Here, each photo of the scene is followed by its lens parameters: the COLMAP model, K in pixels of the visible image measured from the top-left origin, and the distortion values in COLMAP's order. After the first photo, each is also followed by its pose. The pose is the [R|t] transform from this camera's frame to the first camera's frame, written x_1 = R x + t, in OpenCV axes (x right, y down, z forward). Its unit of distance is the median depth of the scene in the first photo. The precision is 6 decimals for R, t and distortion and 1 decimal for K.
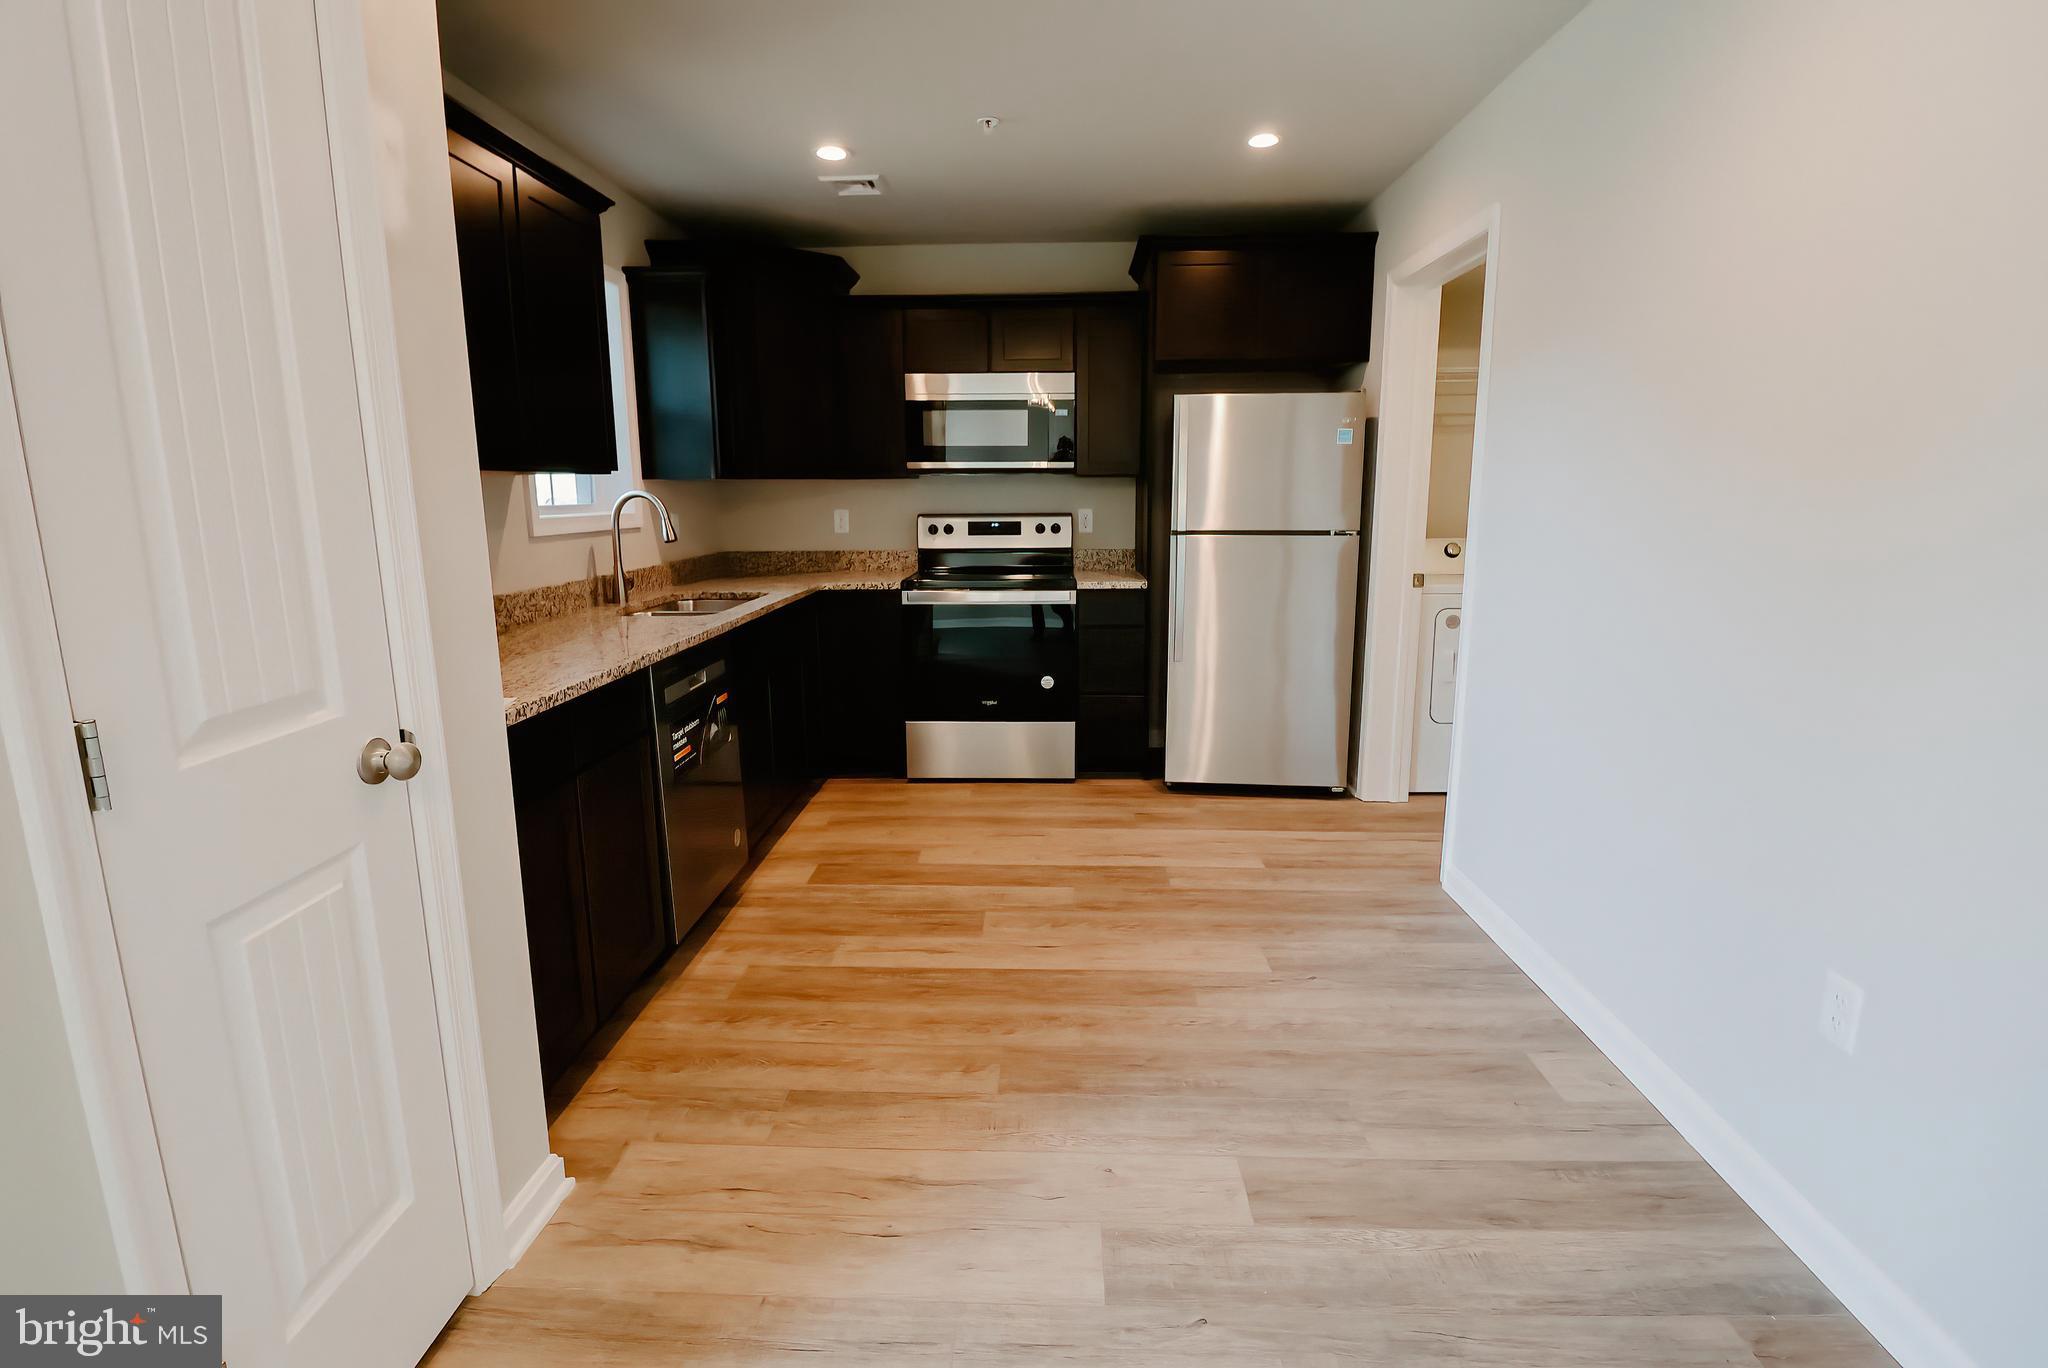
lens RADIAL K [[953.2, 0, 1014.9], [0, 953.2, 663.6], [0, 0, 1]] dist [-0.006683, -0.009418]
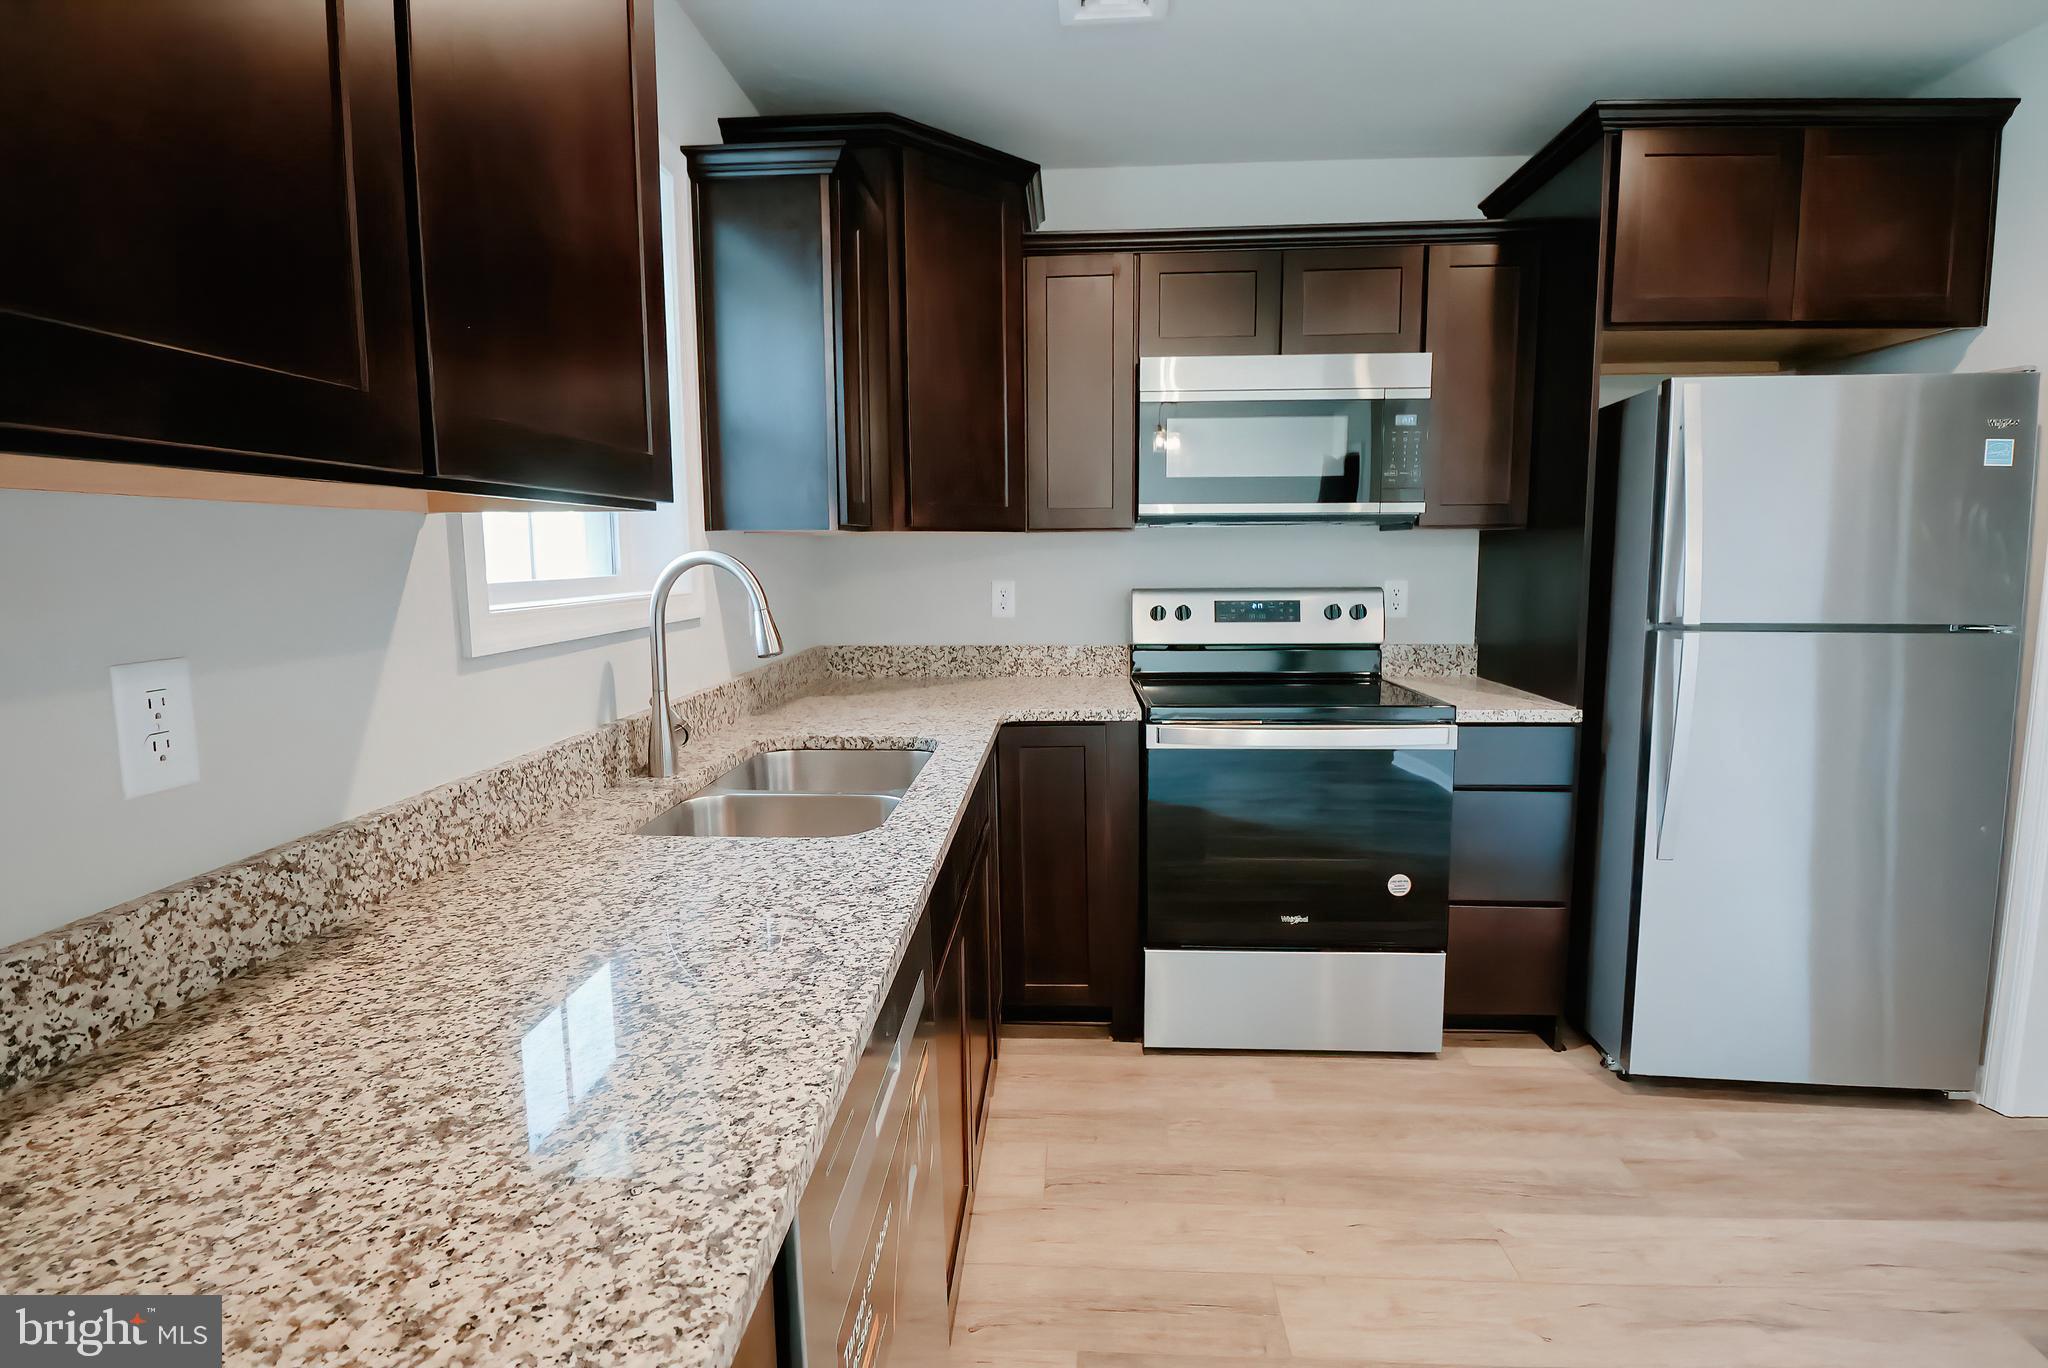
lens RADIAL K [[953.2, 0, 1013.0], [0, 953.2, 657.7], [0, 0, 1]] dist [-0.006683, -0.009418]
pose [[0.999726, 0.002078, -0.023331, -0.213885], [-0.003674, 0.997641, -0.068554, -0.088769], [0.023133, 0.068621, 0.997375, 0.489999]]
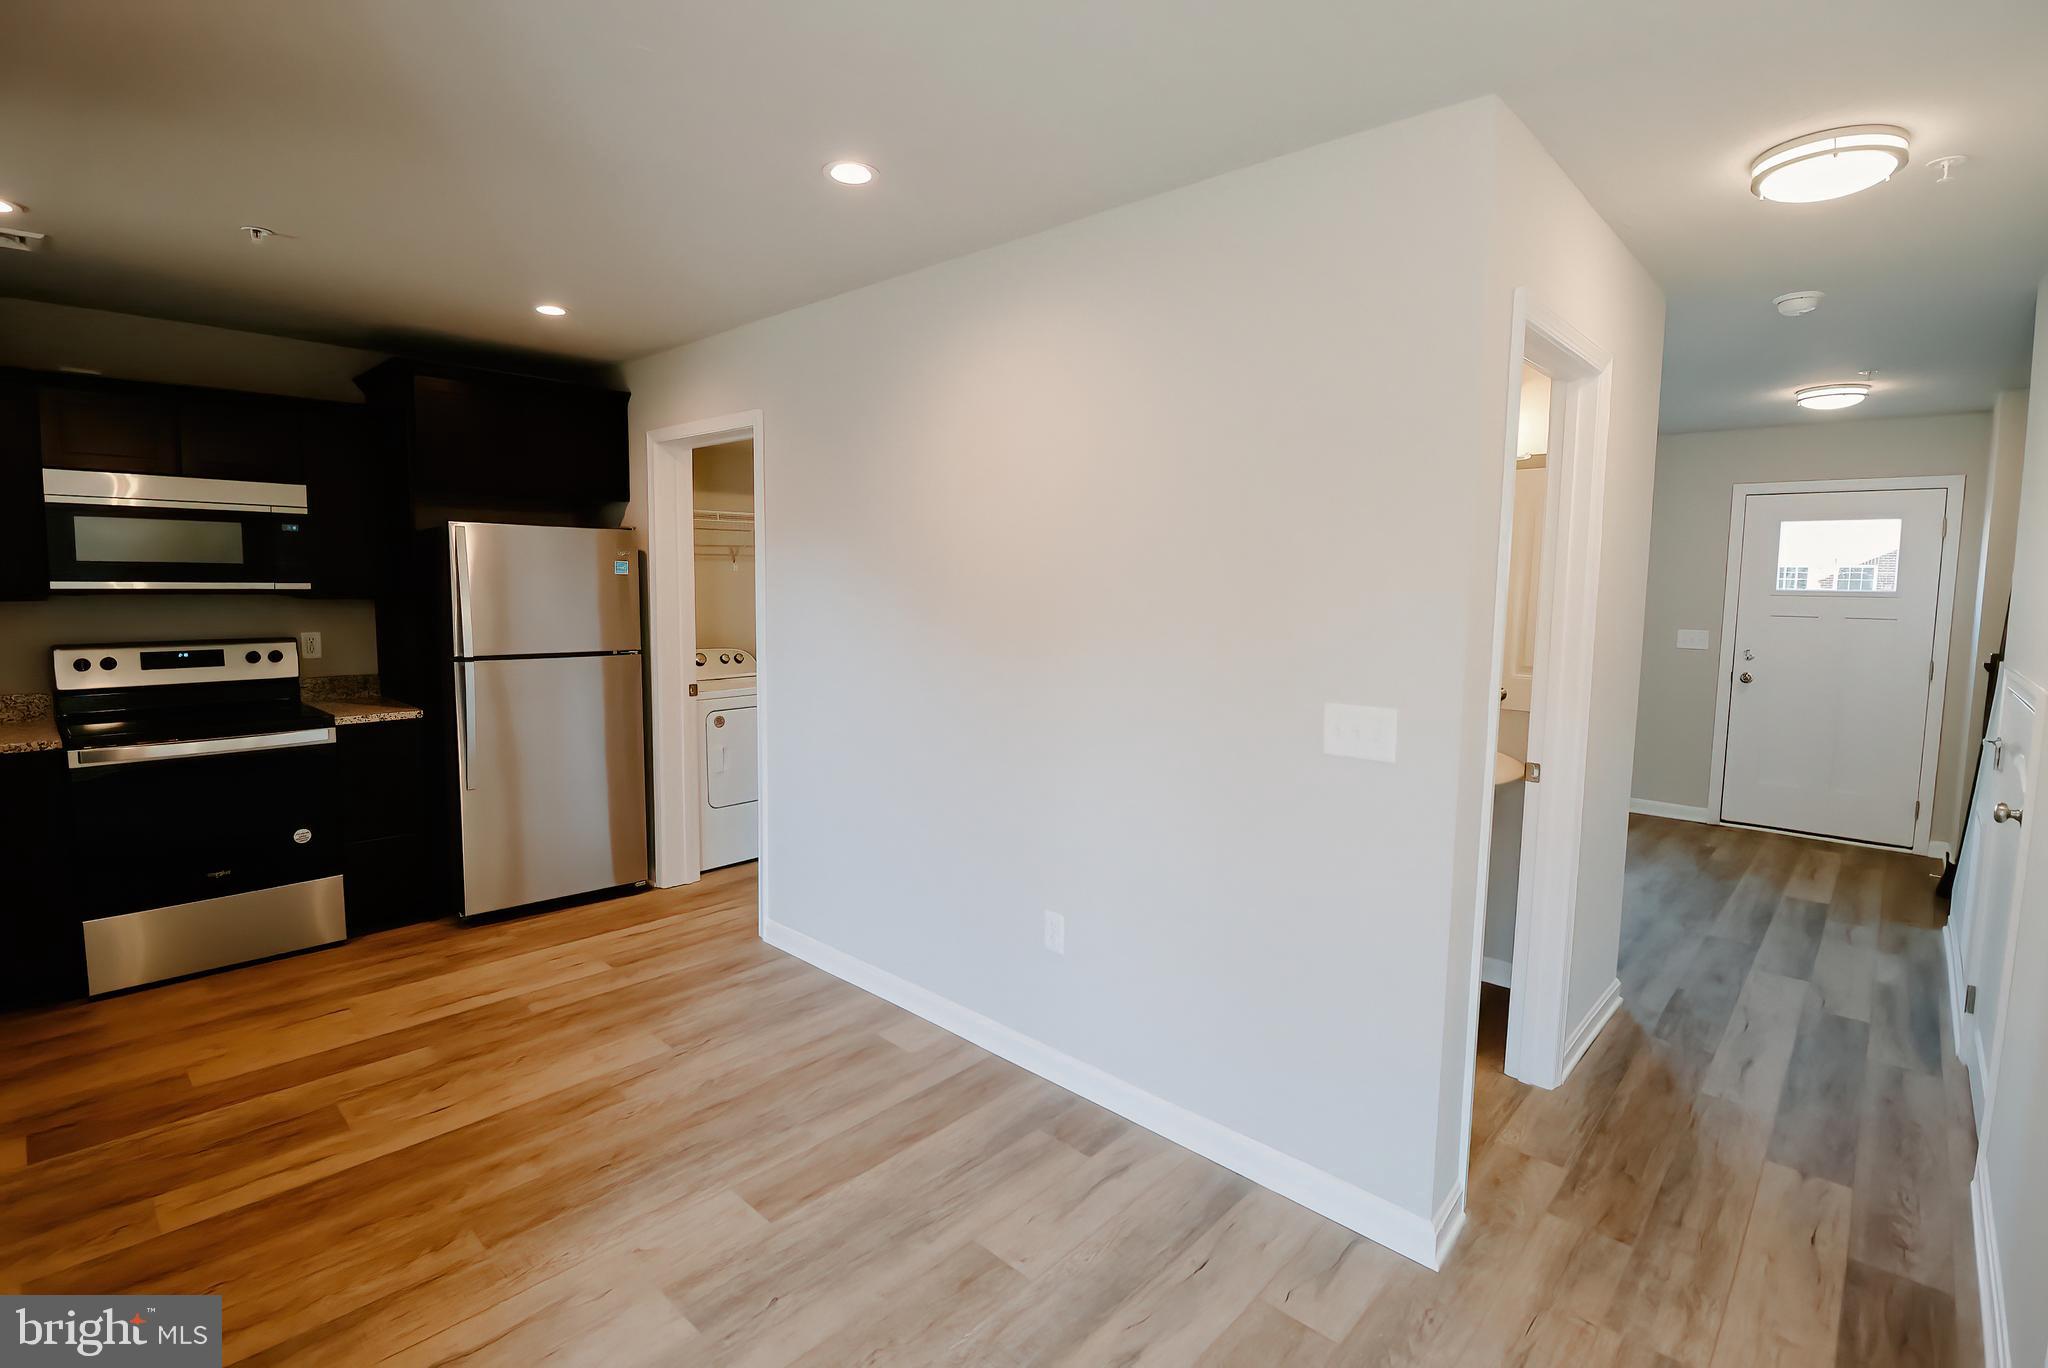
lens RADIAL K [[953.2, 0, 1021.8], [0, 953.2, 668.3], [0, 0, 1]] dist [-0.006683, -0.009418]
pose [[0.648807, -0.056382, 0.758861, -0.216654], [0.118761, 0.992534, -0.027794, -0.035198], [-0.751628, 0.108156, 0.650659, -0.078190]]
